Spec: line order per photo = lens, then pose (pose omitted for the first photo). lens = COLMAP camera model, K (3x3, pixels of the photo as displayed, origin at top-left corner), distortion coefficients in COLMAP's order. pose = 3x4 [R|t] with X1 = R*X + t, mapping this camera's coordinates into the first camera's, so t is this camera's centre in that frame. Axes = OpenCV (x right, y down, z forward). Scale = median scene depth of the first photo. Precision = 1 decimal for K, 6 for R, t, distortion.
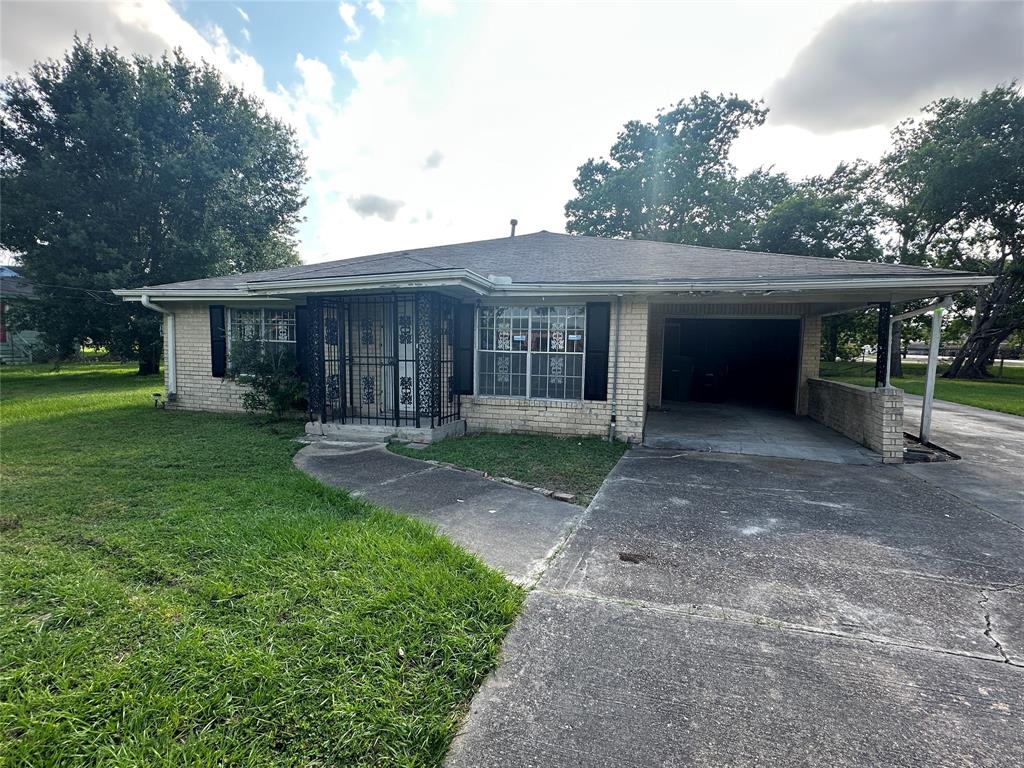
lens RADIAL K [[446.1, 0, 512.0], [0, 446.1, 384.0], [0, 0, 1]] dist [-0.000229, -0.000015]
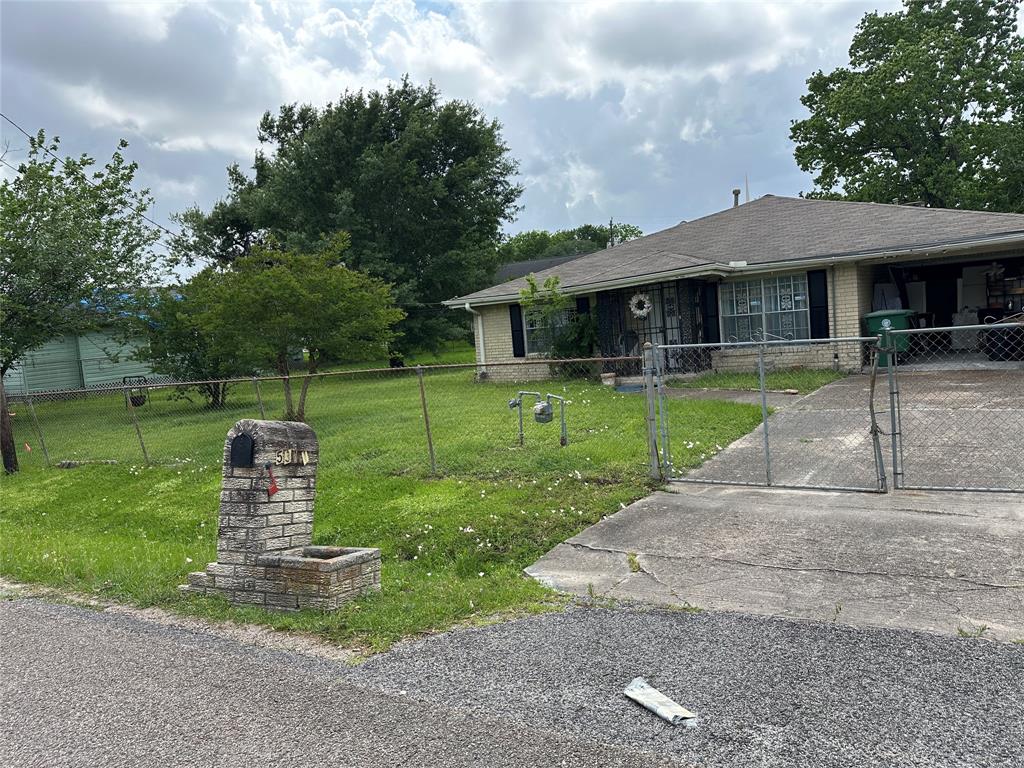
lens RADIAL K [[718.5, 0, 498.2], [0, 718.5, 383.8], [0, 0, 1]] dist [0.100017, -0.143550]
pose [[0.951087, -0.077138, -0.299136, -0.083965], [0.077054, 0.996954, -0.012095, 0.105856], [0.299158, -0.011546, 0.954134, -1.332195]]
